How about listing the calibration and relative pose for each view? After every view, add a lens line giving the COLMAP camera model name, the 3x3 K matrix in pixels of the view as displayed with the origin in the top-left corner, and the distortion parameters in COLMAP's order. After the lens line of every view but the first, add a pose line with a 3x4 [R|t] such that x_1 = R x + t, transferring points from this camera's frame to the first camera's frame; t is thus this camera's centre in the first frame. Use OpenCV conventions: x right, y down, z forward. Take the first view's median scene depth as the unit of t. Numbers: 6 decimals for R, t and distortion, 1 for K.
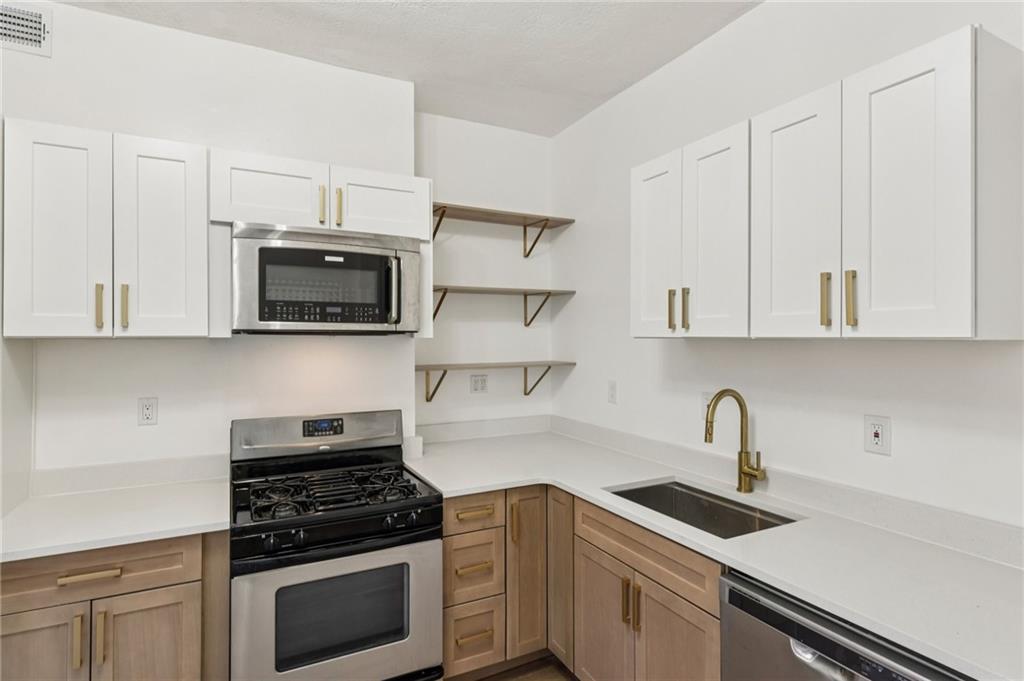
lens RADIAL K [[526.1, 0, 514.7], [0, 526.1, 335.1], [0, 0, 1]] dist [-0.000364, -0.000245]
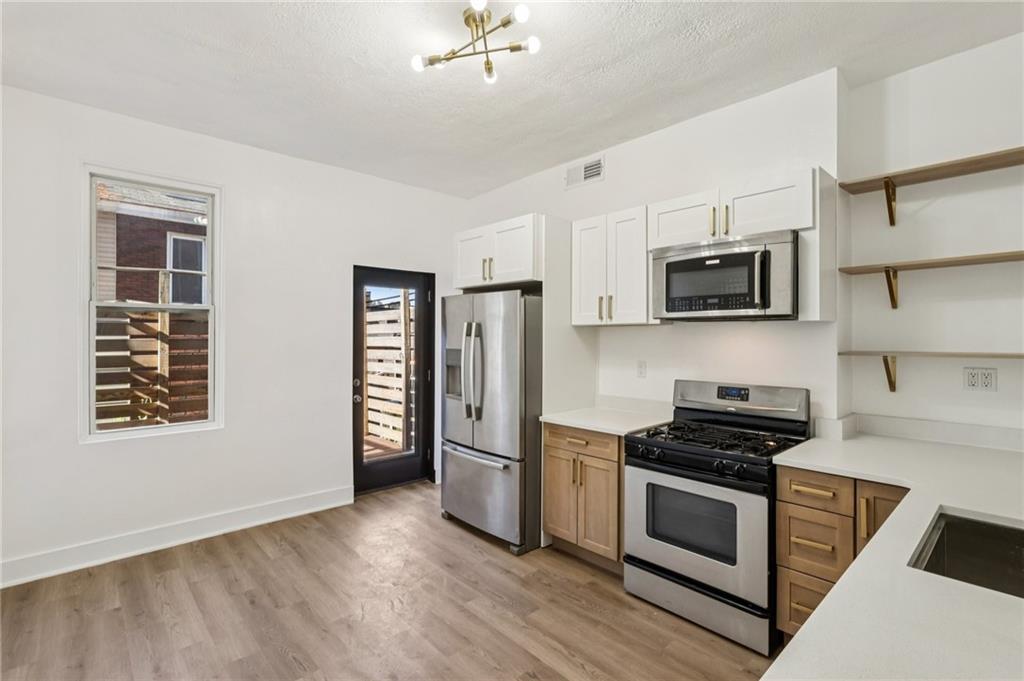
lens RADIAL K [[480.1, 0, 494.3], [0, 480.1, 335.5], [0, 0, 1]] dist [-0.001537, 0.000304]
pose [[0.239405, -0.001361, -0.970919, 0.690550], [0.005261, 0.999986, -0.000105, 0.036136], [0.970906, -0.005083, 0.239409, 0.182393]]
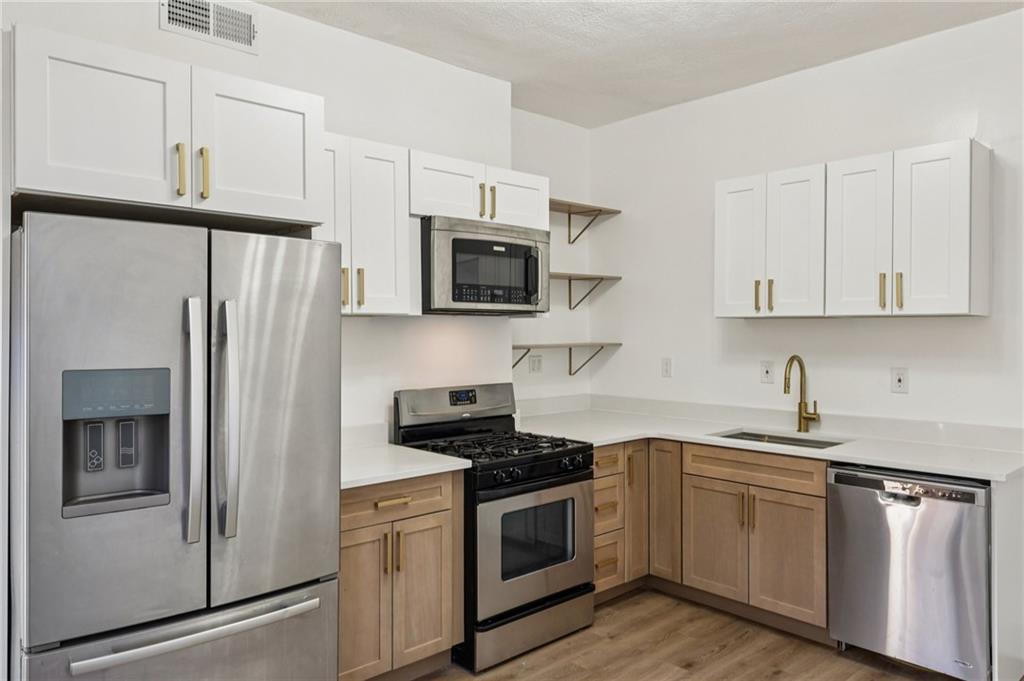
lens RADIAL K [[715.0, 0, 510.6], [0, 715.0, 337.8], [0, 0, 1]] dist [-0.005346, 0.000526]
pose [[0.964927, -0.004223, 0.262484, -0.735525], [0.000488, 0.999898, 0.014295, 0.030245], [-0.262517, -0.013666, 0.964831, -0.539796]]
